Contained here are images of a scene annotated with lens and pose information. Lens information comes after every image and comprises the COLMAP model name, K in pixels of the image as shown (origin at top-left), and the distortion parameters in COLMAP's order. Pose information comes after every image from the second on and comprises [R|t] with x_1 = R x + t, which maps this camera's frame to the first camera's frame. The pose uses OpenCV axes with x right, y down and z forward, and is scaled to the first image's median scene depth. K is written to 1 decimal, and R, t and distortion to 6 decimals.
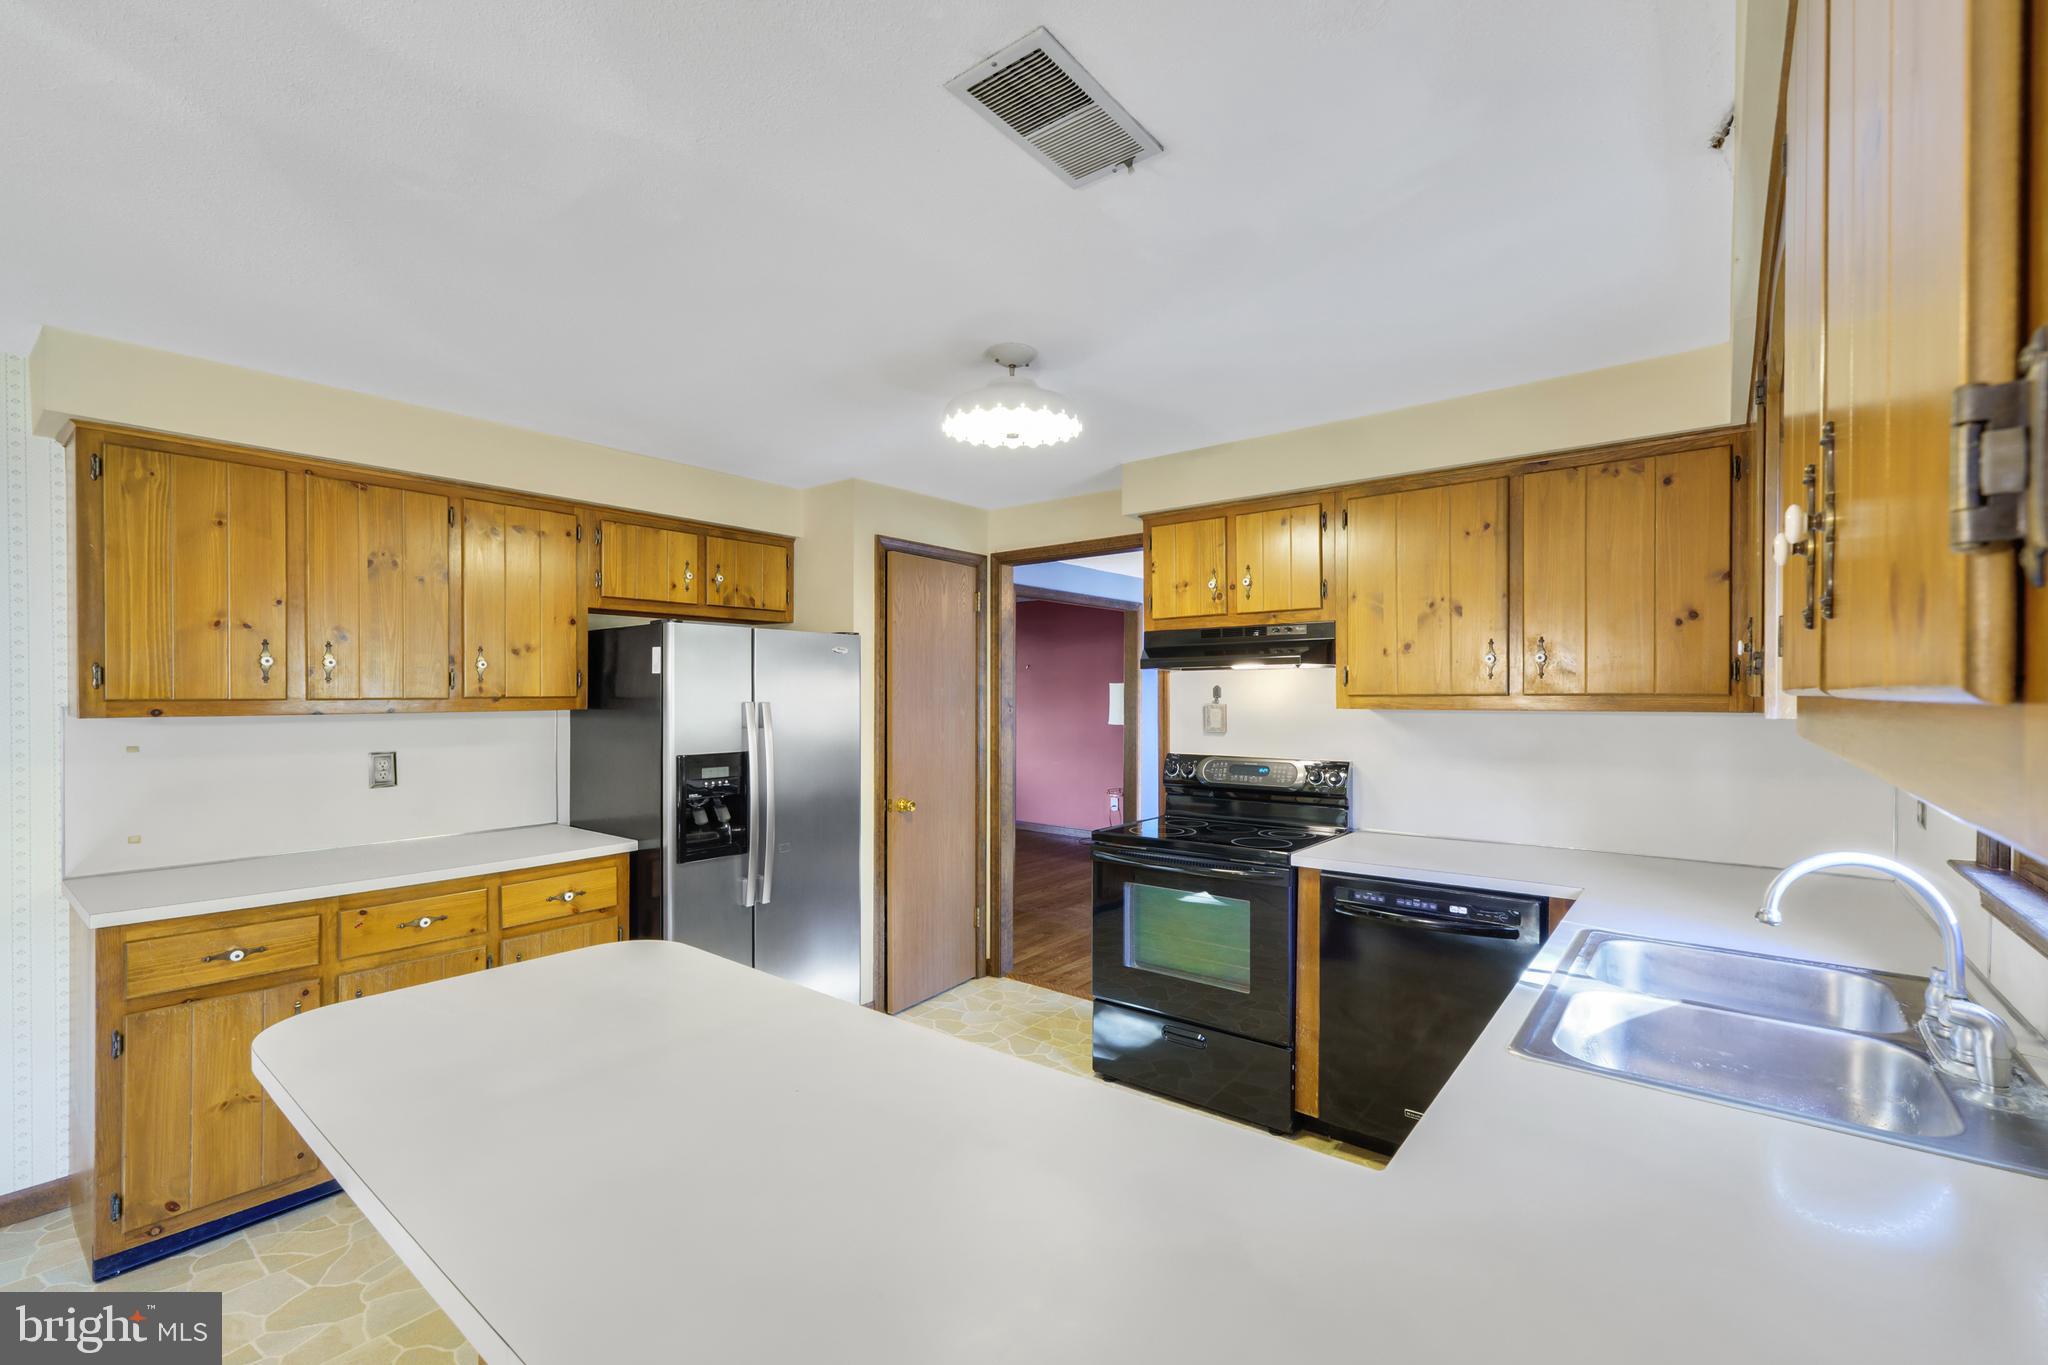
lens RADIAL K [[879.0, 0, 1029.8], [0, 879.0, 692.5], [0, 0, 1]] dist [0.006269, -0.001218]
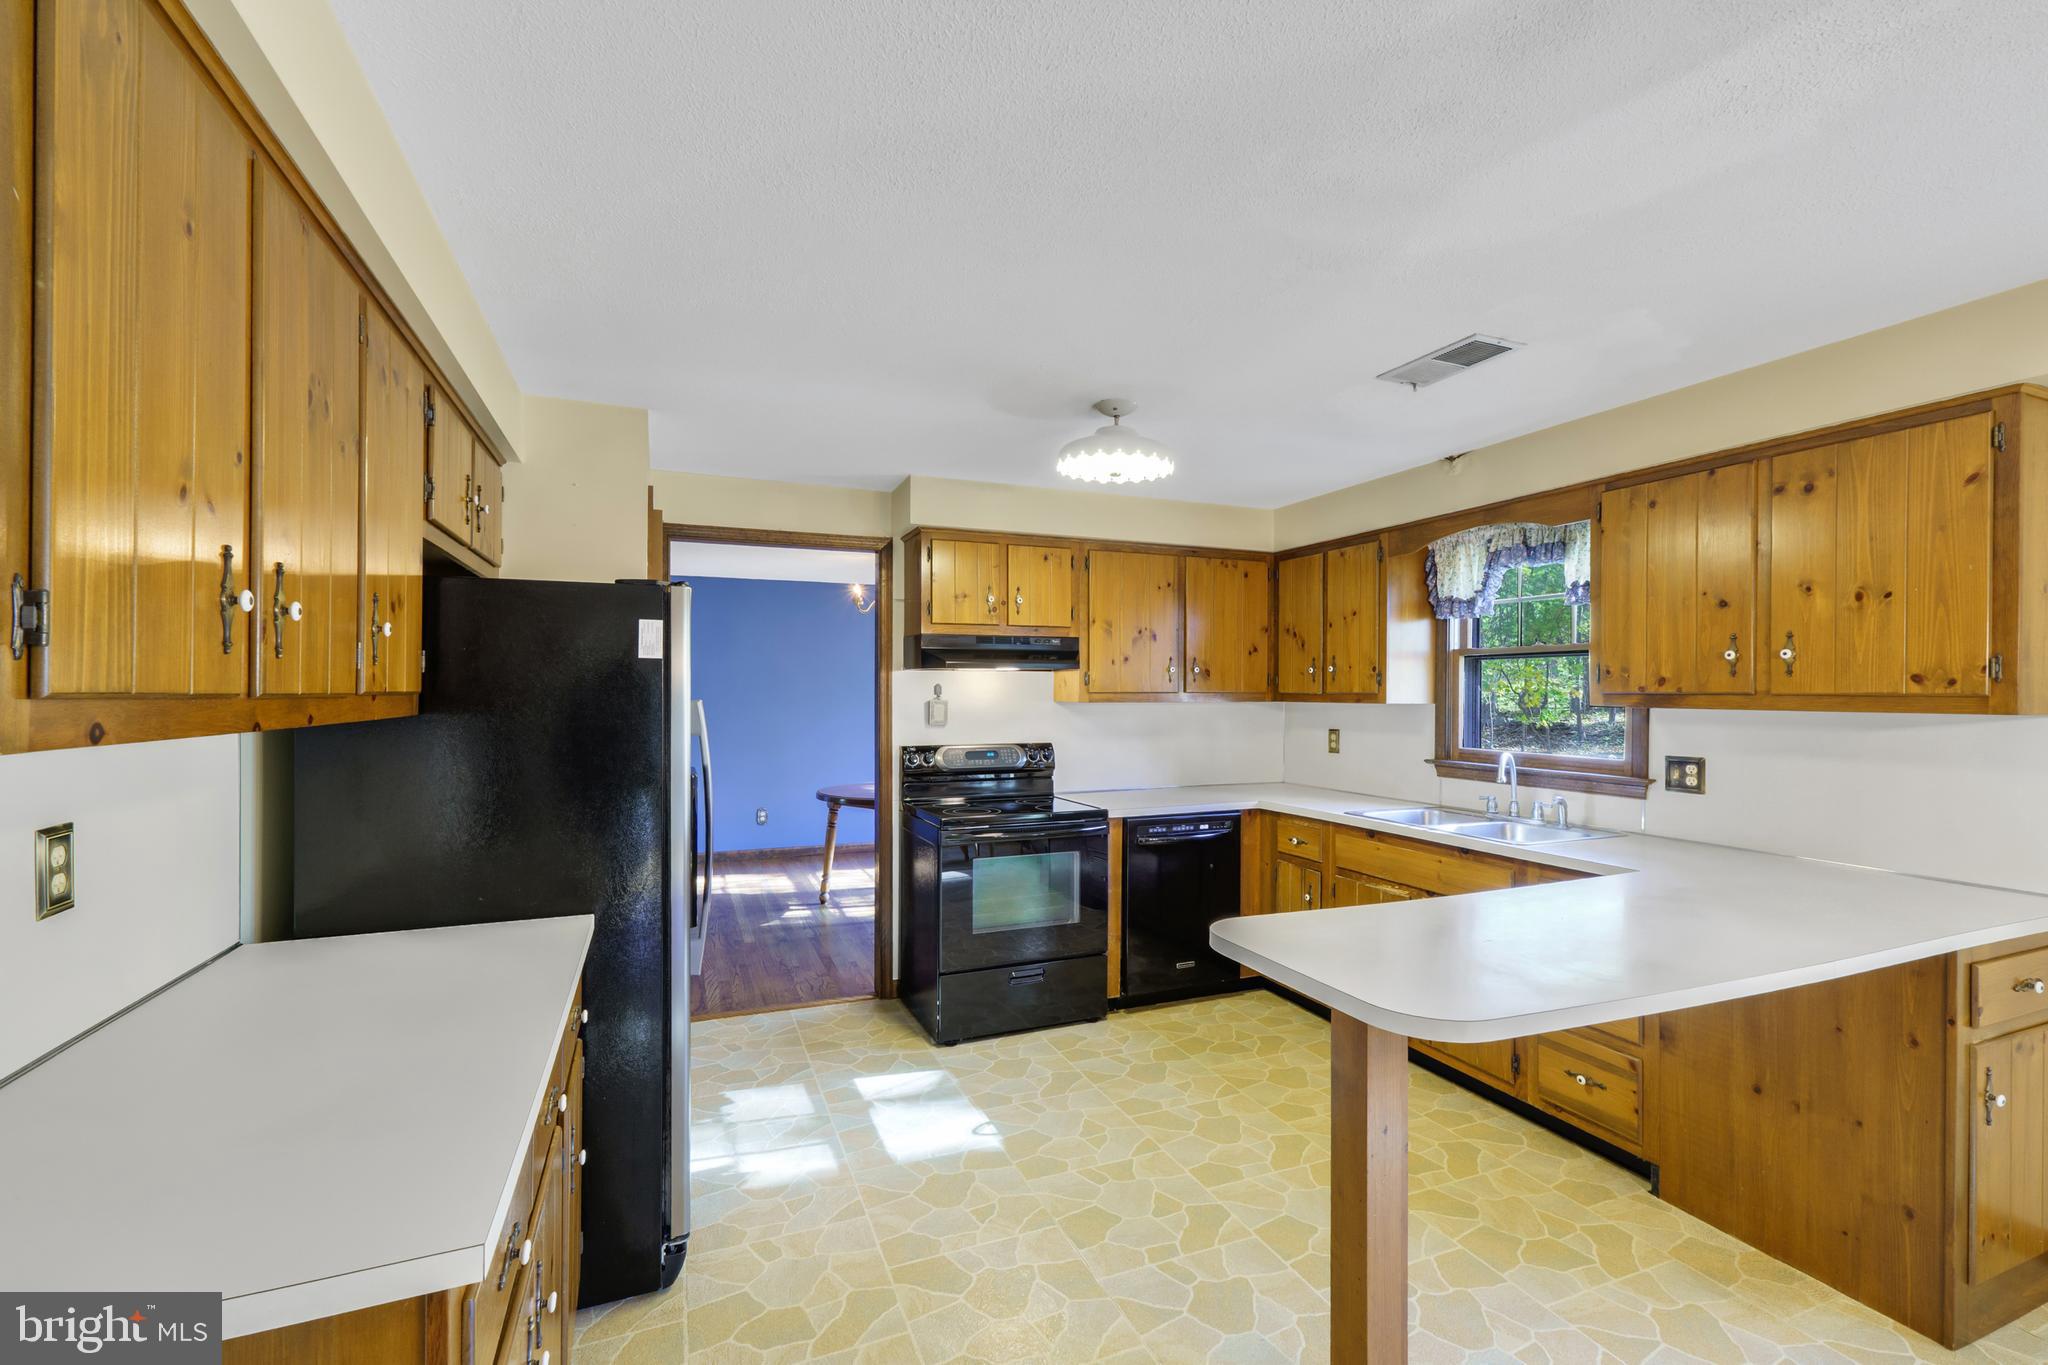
lens RADIAL K [[879.0, 0, 1031.7], [0, 879.0, 692.7], [0, 0, 1]] dist [0.006269, -0.001218]
pose [[0.484591, -0.001414, 0.874740, -0.861783], [-0.004653, 0.999980, 0.004194, -0.002182], [-0.874729, -0.006102, 0.484574, 0.408607]]
